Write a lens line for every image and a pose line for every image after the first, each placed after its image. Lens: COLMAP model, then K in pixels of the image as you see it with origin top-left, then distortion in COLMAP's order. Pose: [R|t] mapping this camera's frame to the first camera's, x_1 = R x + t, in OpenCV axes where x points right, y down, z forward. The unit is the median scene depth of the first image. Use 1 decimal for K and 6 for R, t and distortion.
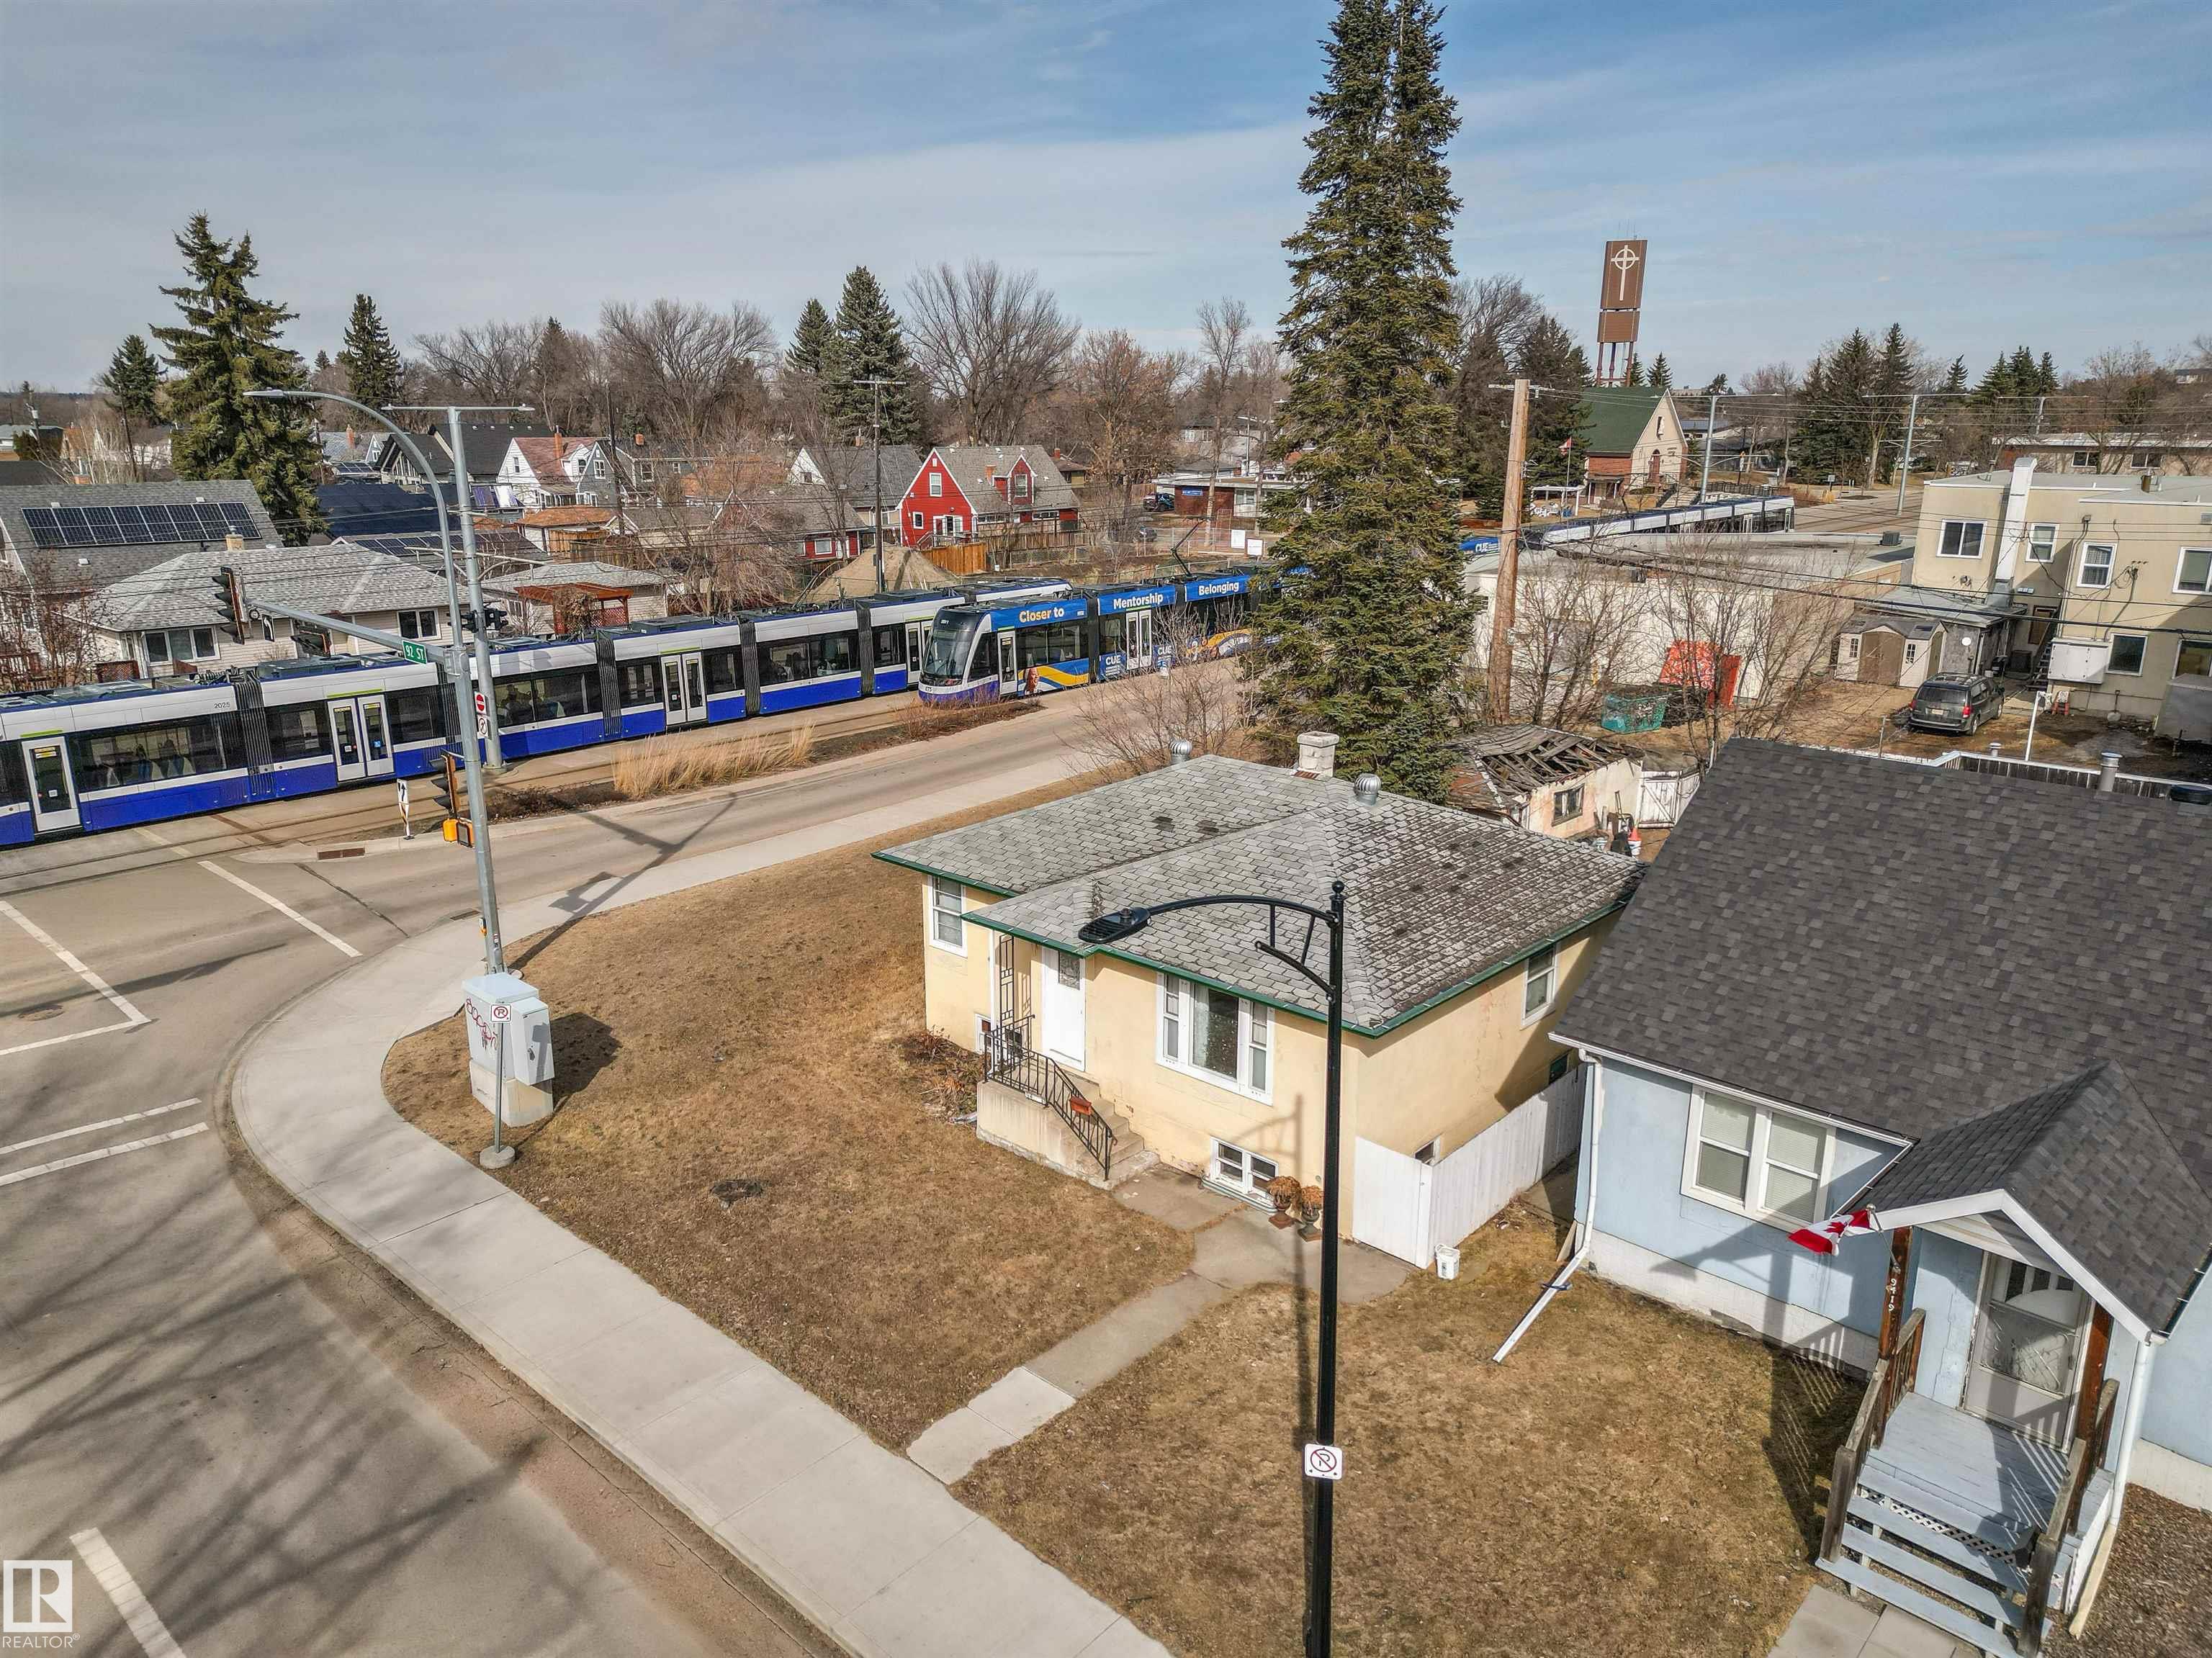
lens RADIAL K [[1540.8, 0, 1090.2], [0, 1540.8, 799.9], [0, 0, 1]] dist [0.083753, -0.063067]
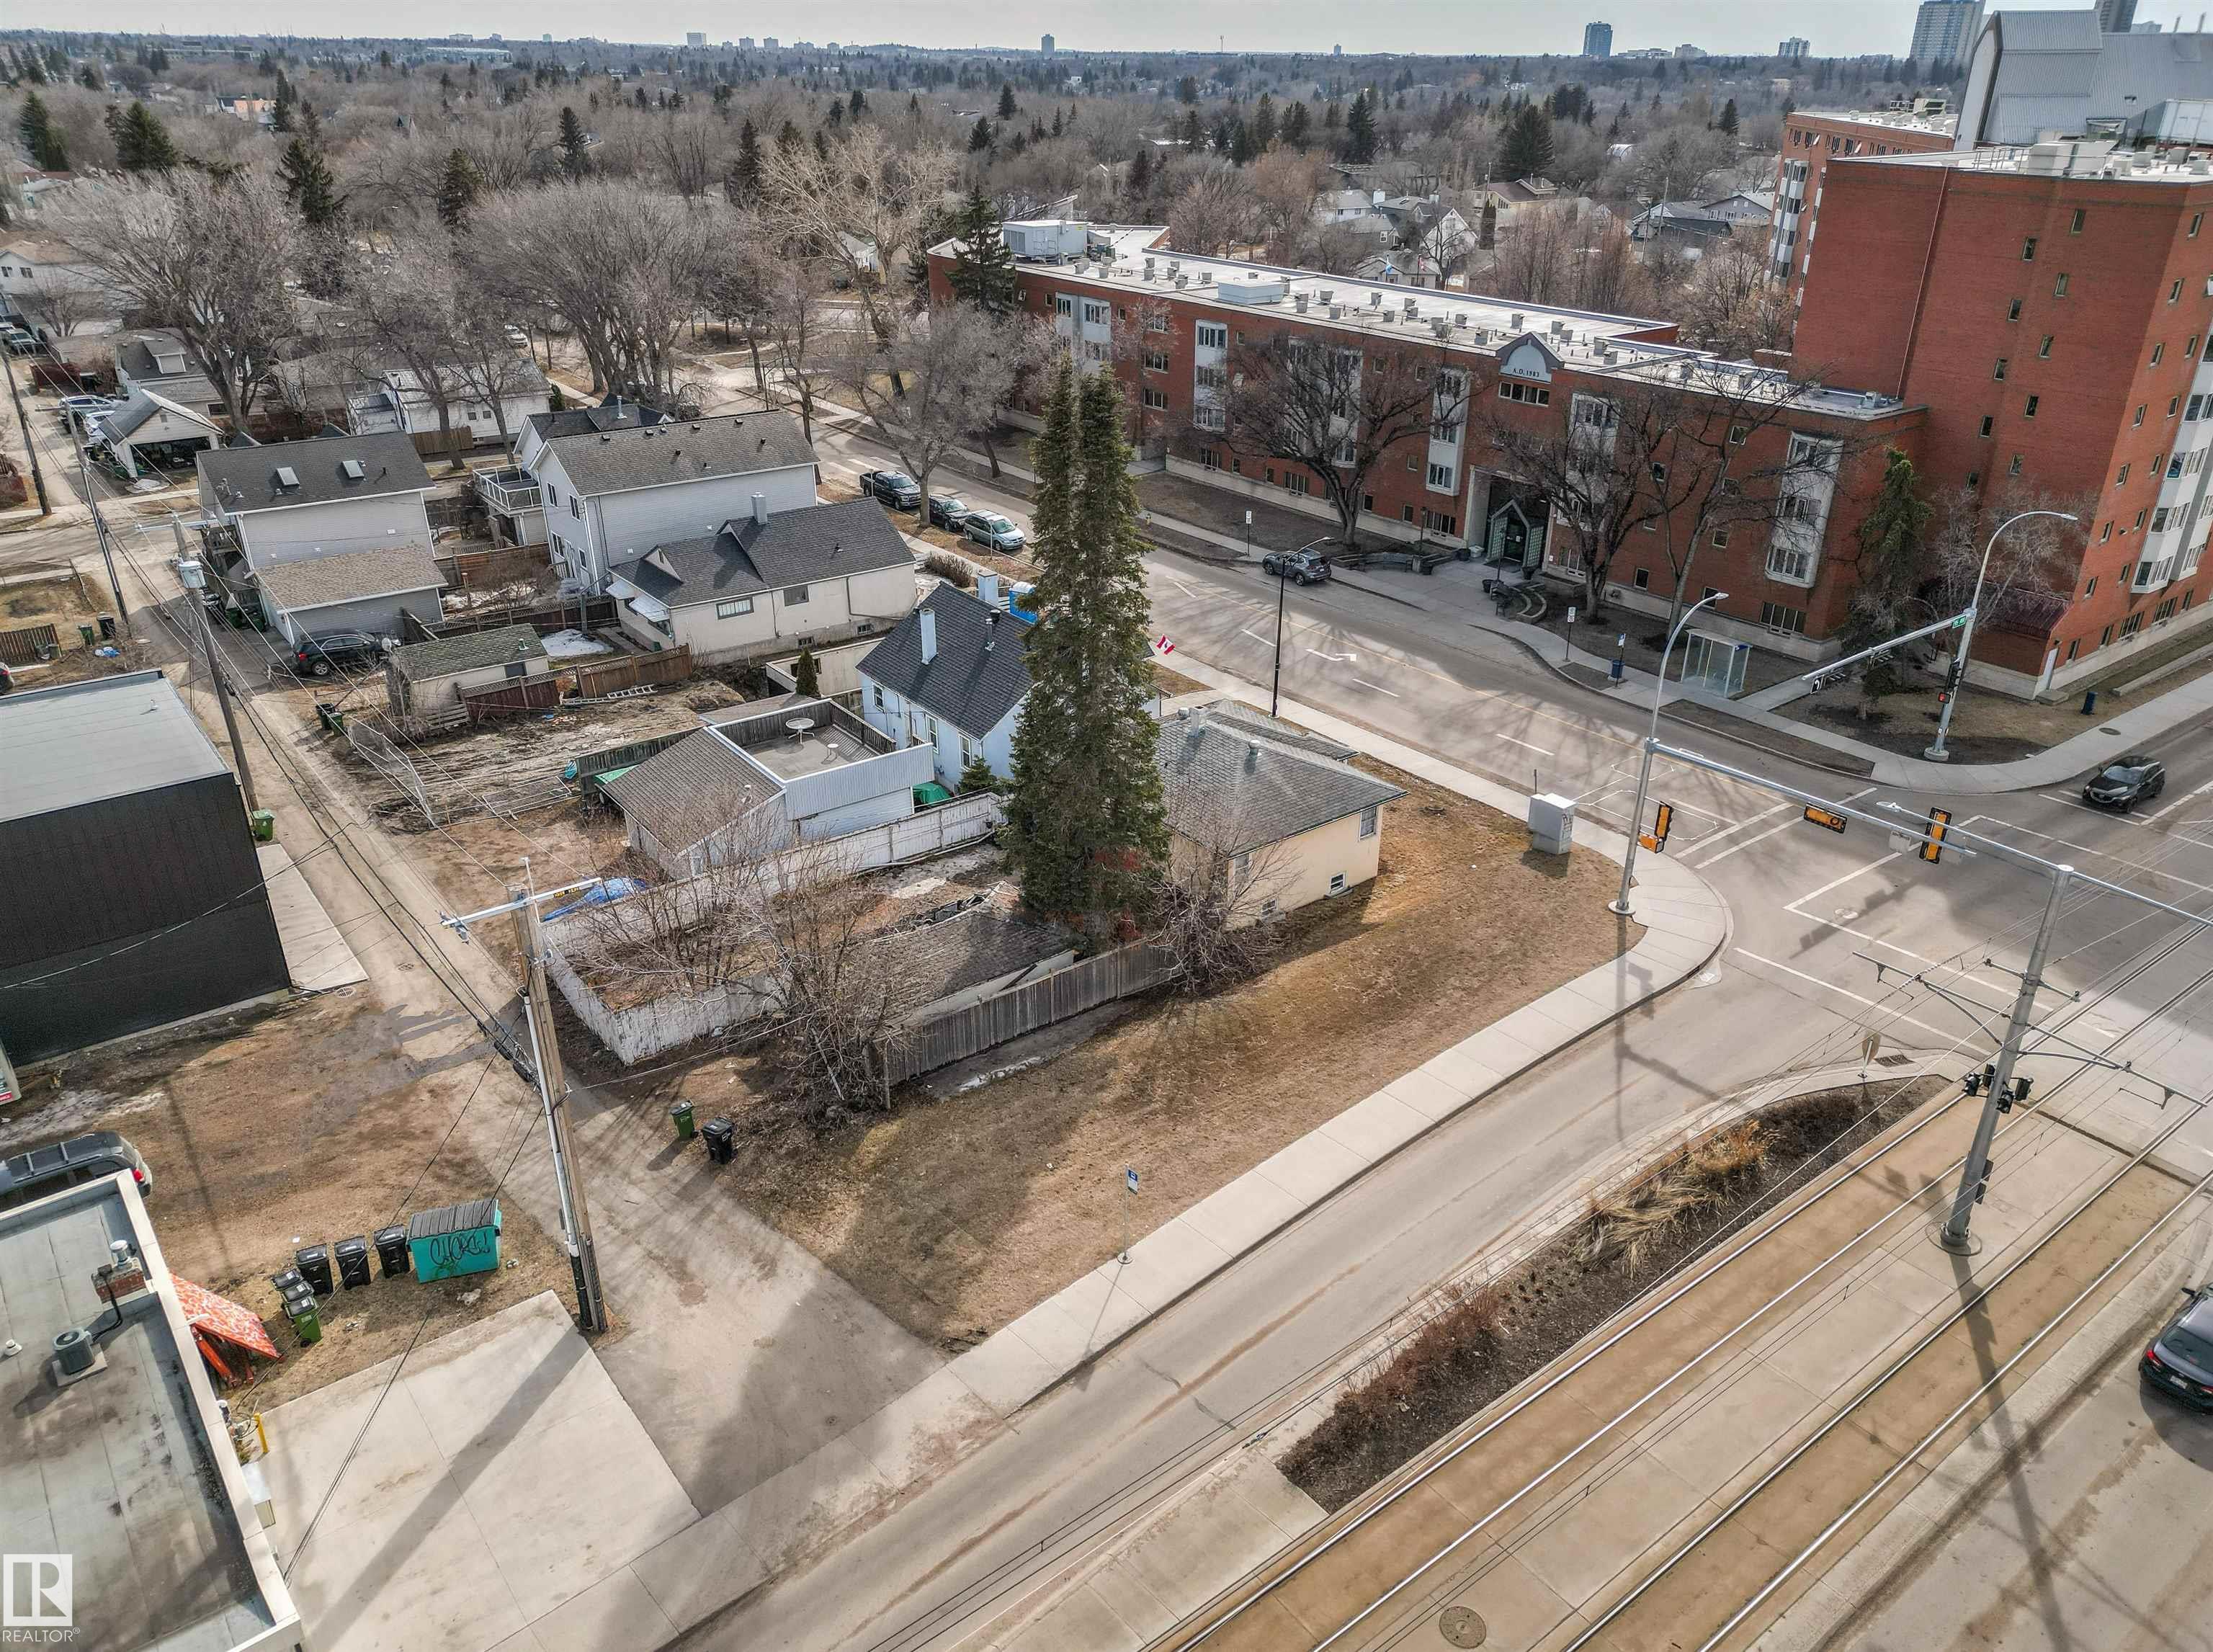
lens RADIAL K [[1566.4, 0, 1158.3], [0, 1566.4, 831.6], [0, 0, 1]] dist [0.073033, -0.067764]
pose [[-0.988770, -0.076403, 0.128441, -0.101843], [0.024822, 0.763543, 0.645279, -1.498513], [-0.147372, 0.641221, -0.753072, 3.138677]]
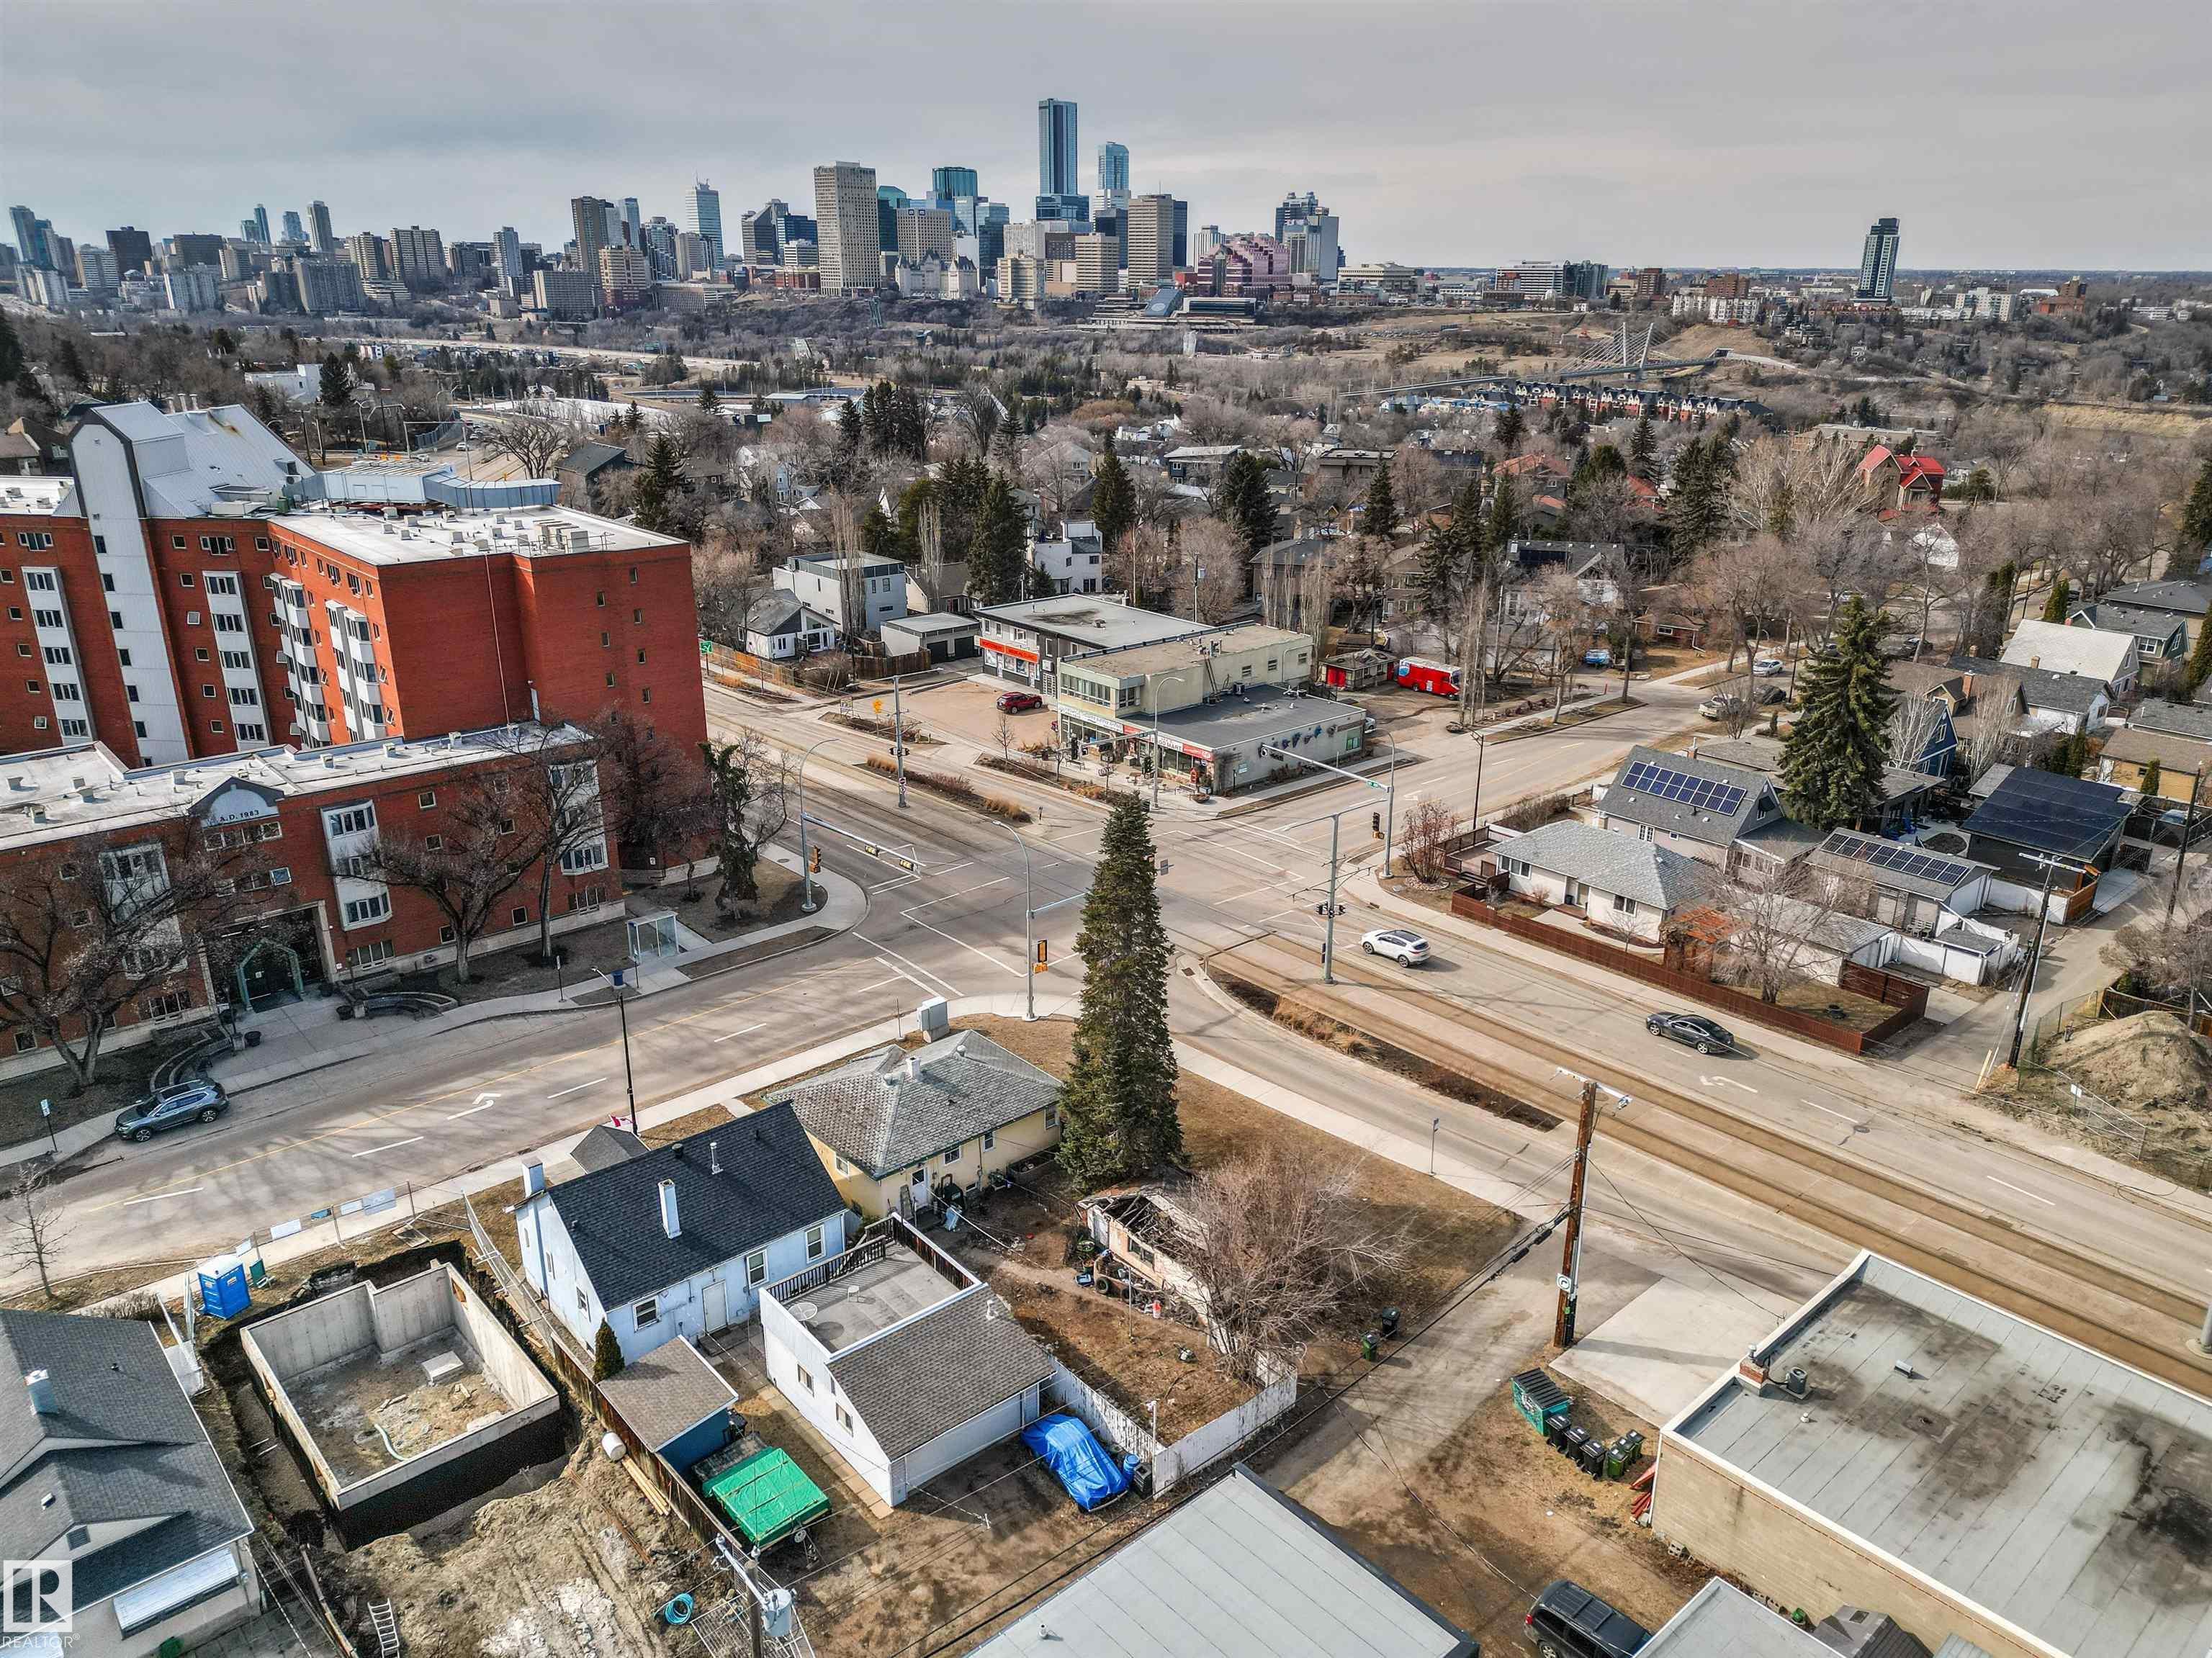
lens RADIAL K [[1565.5, 0, 1157.7], [0, 1565.5, 834.6], [0, 0, 1]] dist [0.073033, -0.067764]
pose [[-0.086518, 0.332612, -0.939087, 2.849134], [-0.255093, 0.903801, 0.343616, -1.617756], [0.963038, 0.269283, 0.006652, 1.460094]]
